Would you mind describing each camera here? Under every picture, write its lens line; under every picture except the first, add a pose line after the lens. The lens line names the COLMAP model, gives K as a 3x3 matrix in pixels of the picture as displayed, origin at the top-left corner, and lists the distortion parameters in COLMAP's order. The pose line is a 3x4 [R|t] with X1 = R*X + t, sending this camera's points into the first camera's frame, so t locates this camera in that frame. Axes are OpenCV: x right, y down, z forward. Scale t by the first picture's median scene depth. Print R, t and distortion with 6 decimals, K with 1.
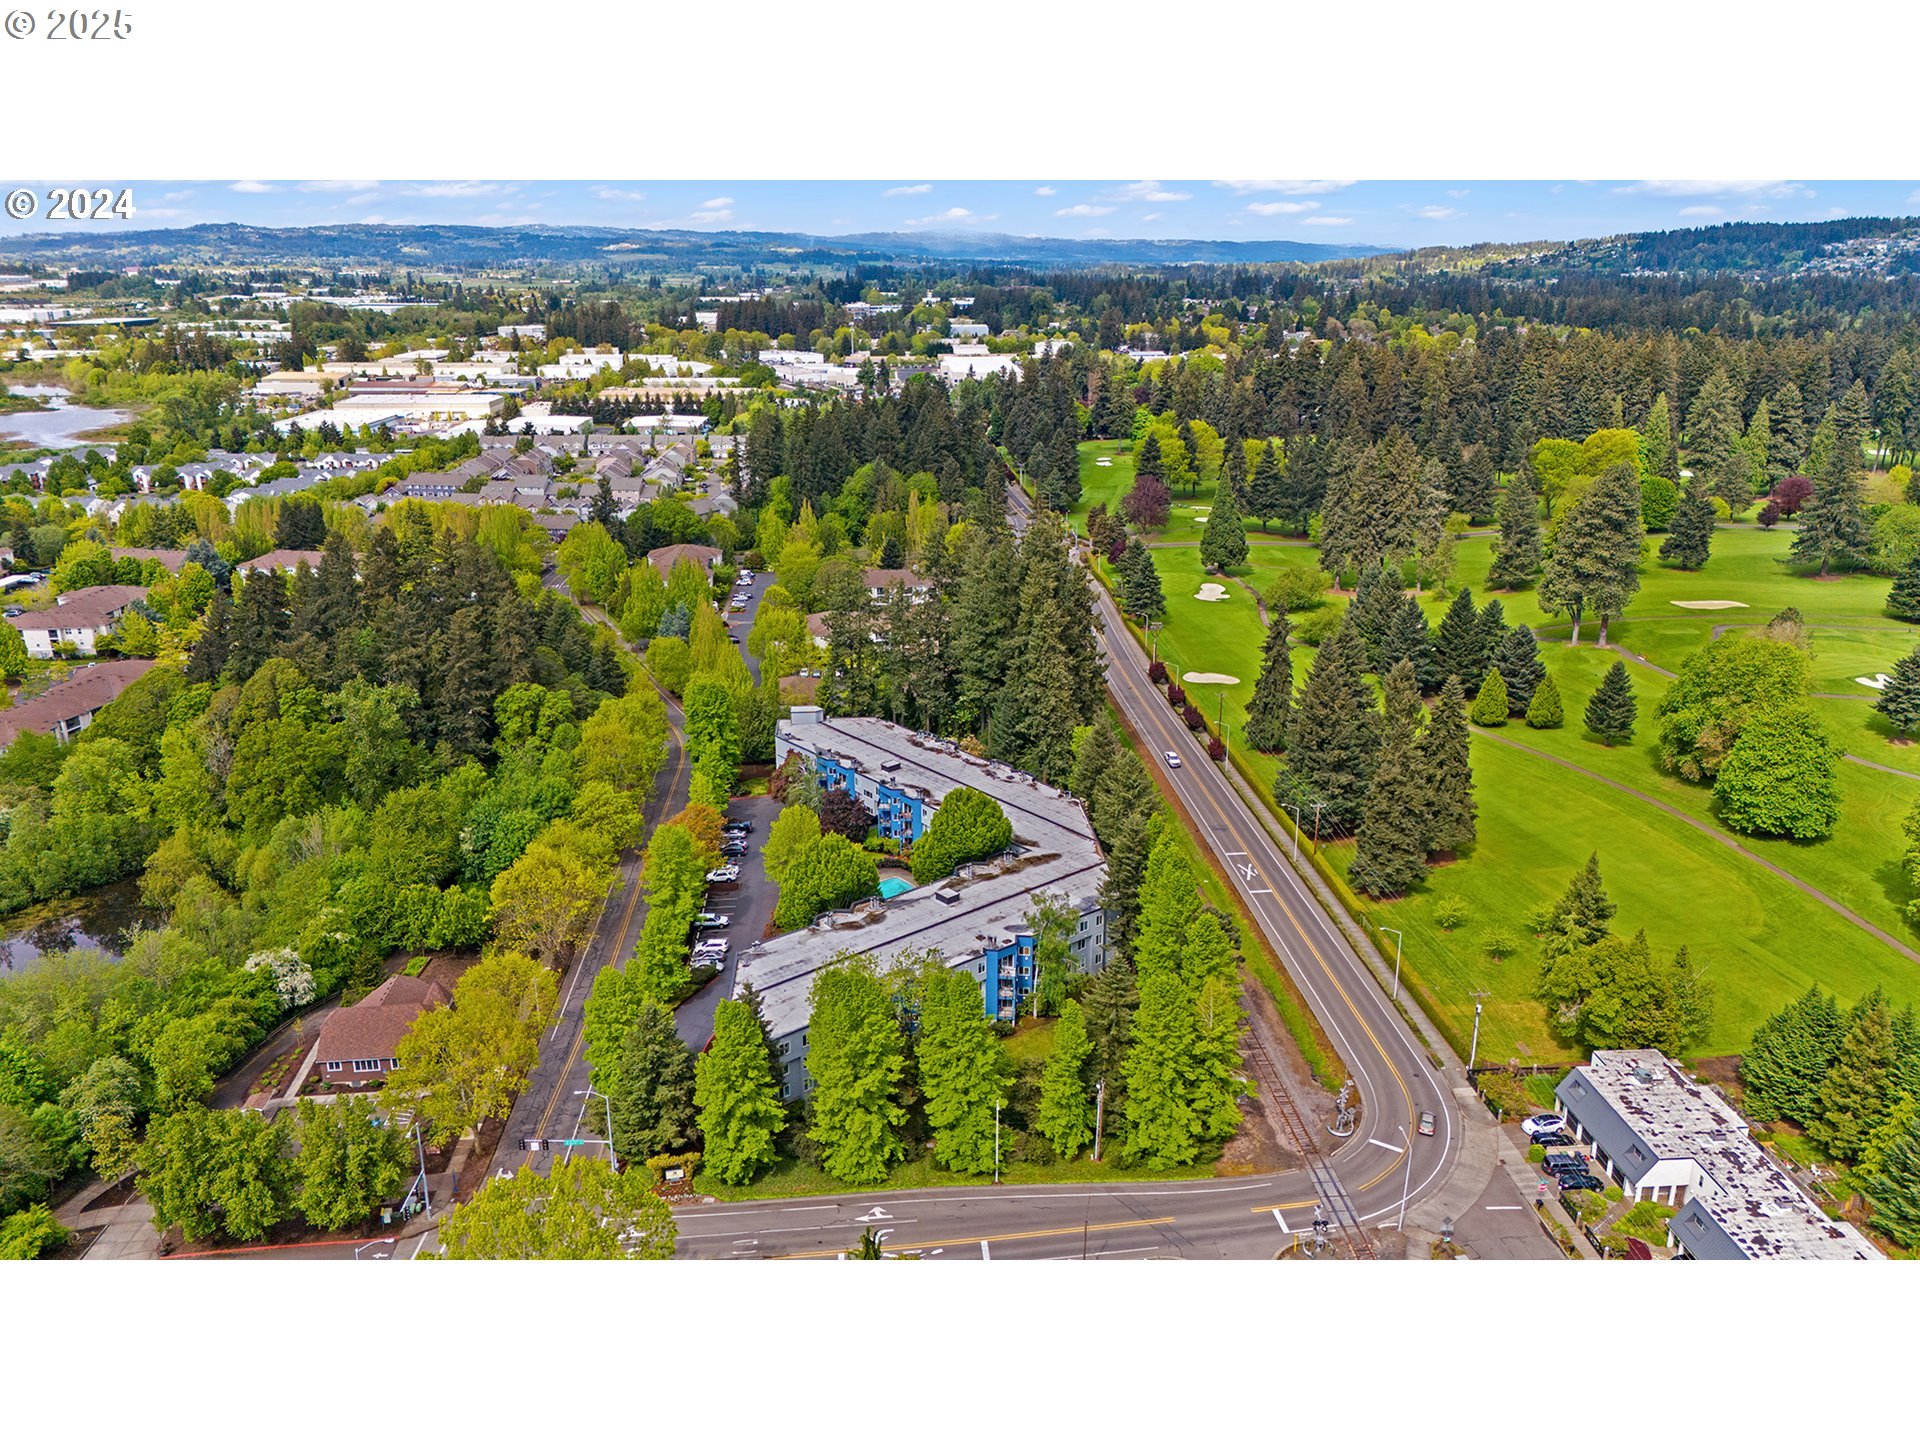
lens RADIAL K [[1365.3, 0, 960.0], [0, 1365.3, 720.0], [0, 0, 1]] dist [0.071507, -0.082029]
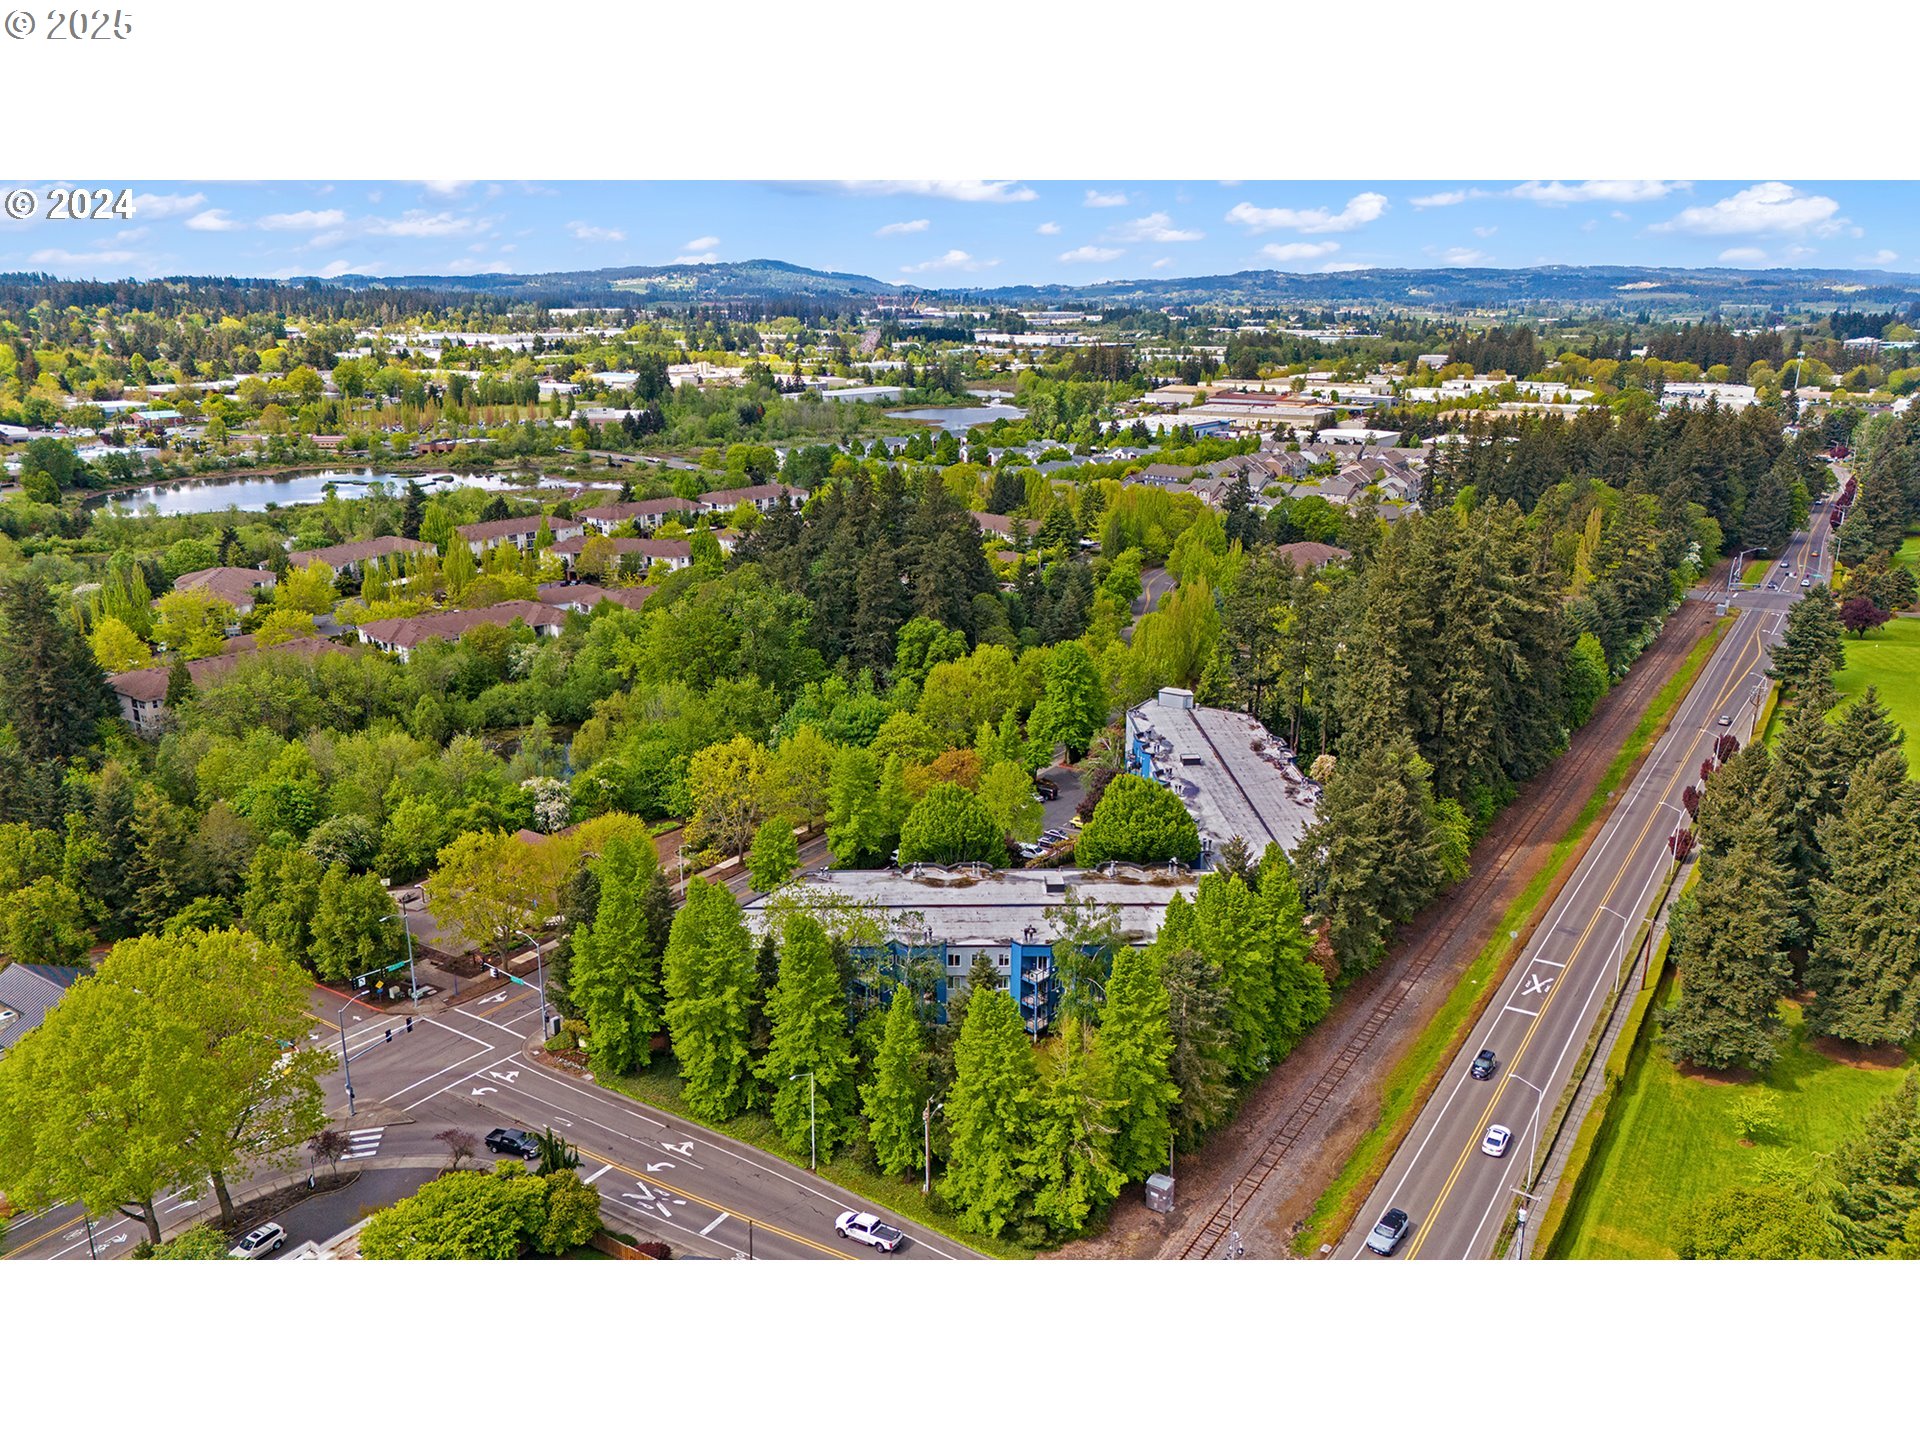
lens RADIAL K [[1365.3, 0, 960.0], [0, 1365.3, 720.0], [0, 0, 1]] dist [0.071507, -0.082029]
pose [[0.792474, 0.183079, -0.581780, 0.099929], [-0.197619, 0.979501, 0.039050, 0.001328], [0.577003, 0.084024, 0.812409, 0.059585]]
